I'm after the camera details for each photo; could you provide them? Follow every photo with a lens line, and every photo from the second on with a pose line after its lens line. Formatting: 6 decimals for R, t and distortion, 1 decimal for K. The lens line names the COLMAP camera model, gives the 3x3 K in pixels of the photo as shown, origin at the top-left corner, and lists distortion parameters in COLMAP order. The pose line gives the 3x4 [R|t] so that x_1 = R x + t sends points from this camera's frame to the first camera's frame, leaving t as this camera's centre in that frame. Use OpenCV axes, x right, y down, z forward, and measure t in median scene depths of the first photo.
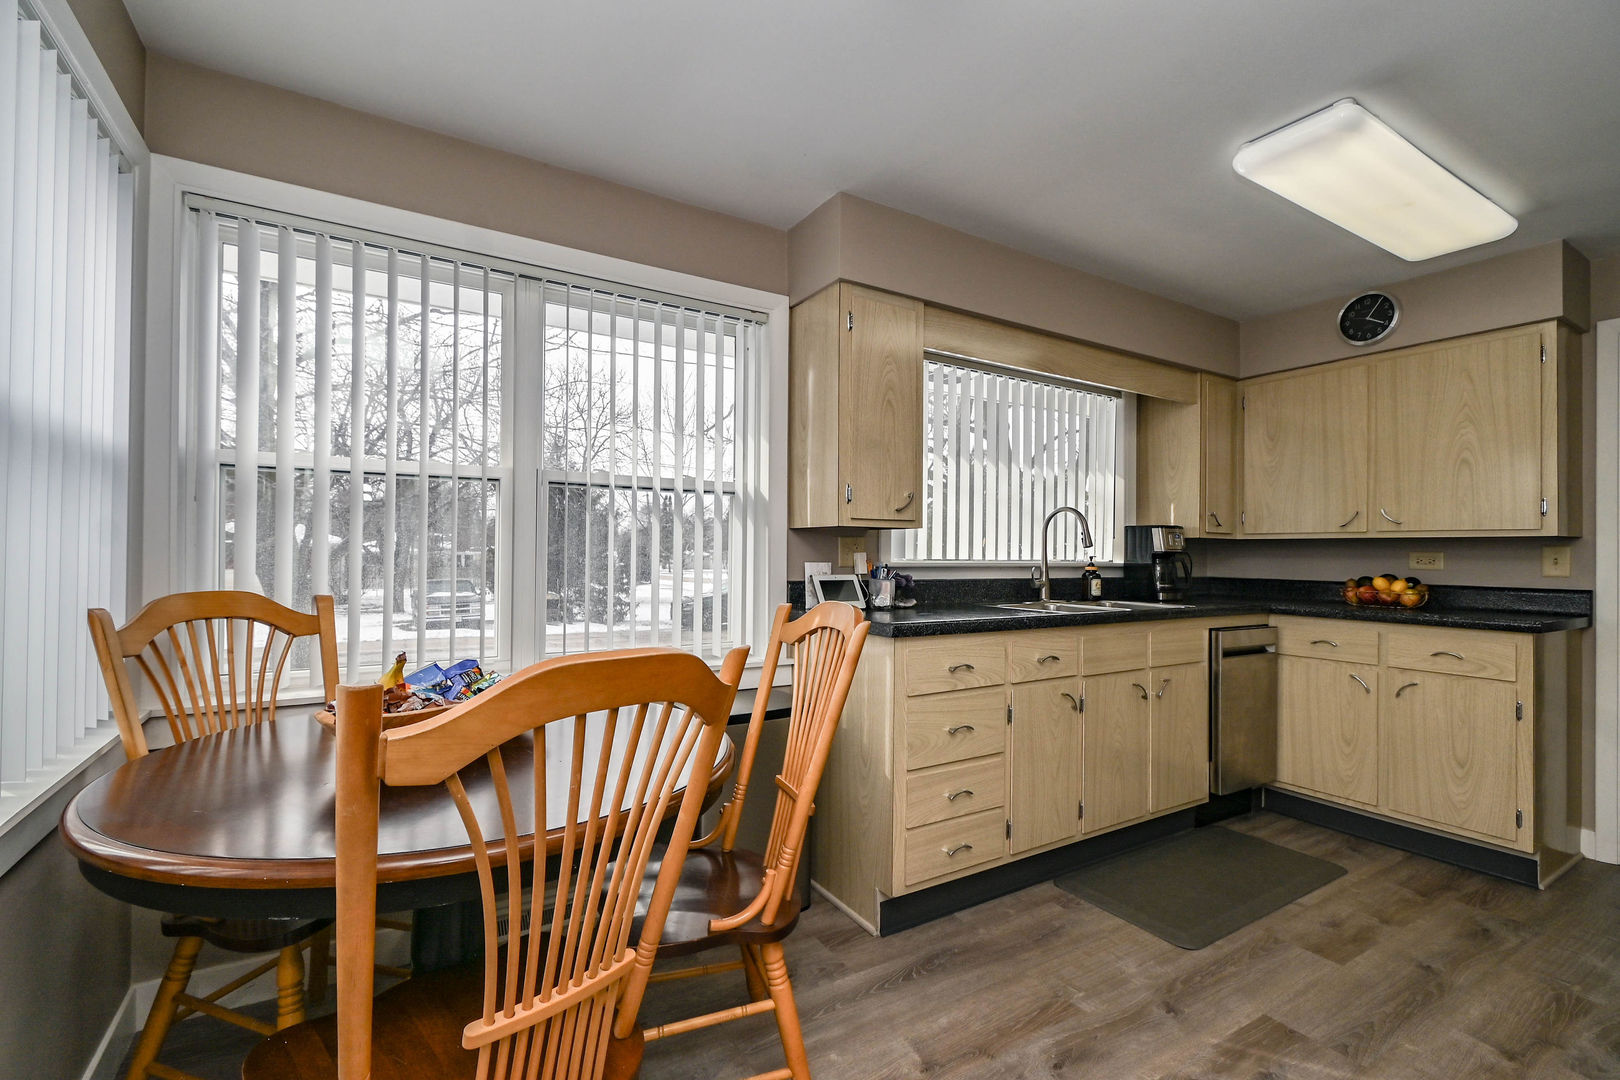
lens RADIAL K [[714.6, 0, 807.4], [0, 714.6, 547.3], [0, 0, 1]] dist [0.008368, -0.007765]
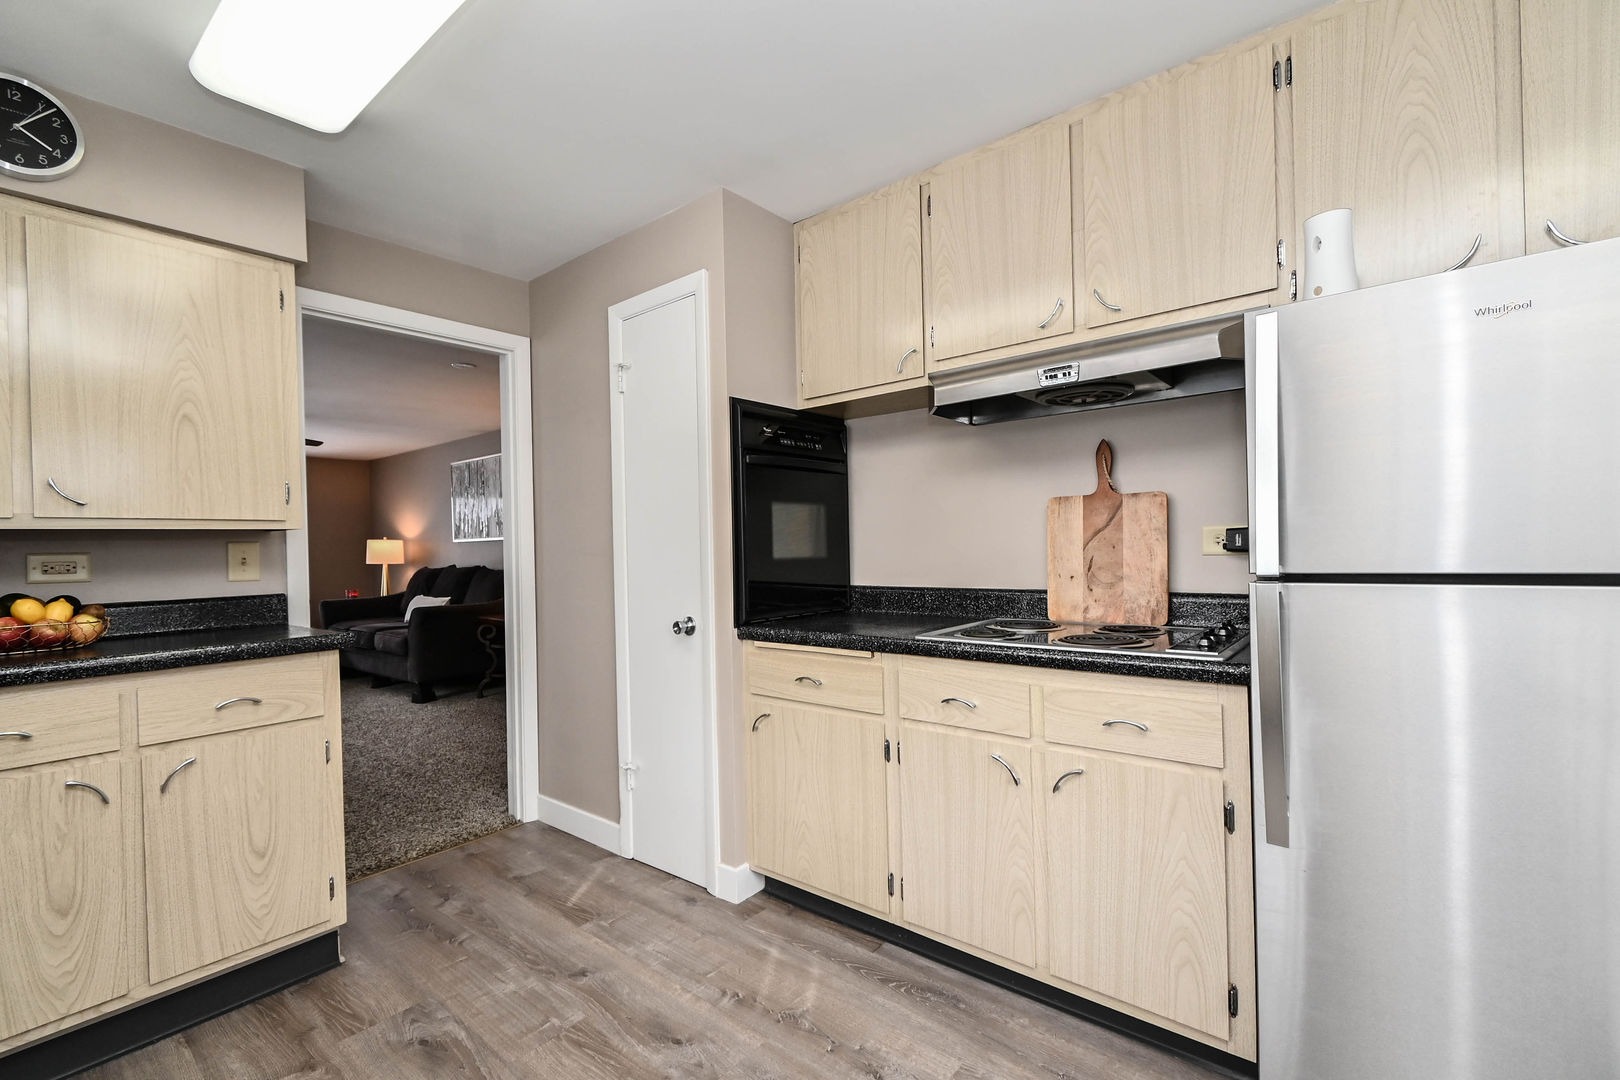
lens RADIAL K [[714.6, 0, 807.4], [0, 714.6, 547.3], [0, 0, 1]] dist [0.008368, -0.007765]
pose [[-0.322538, -0.006242, 0.946536, 0.079521], [0.016061, 0.999798, 0.012066, 0.004798], [-0.946420, 0.019095, -0.322373, 0.687058]]
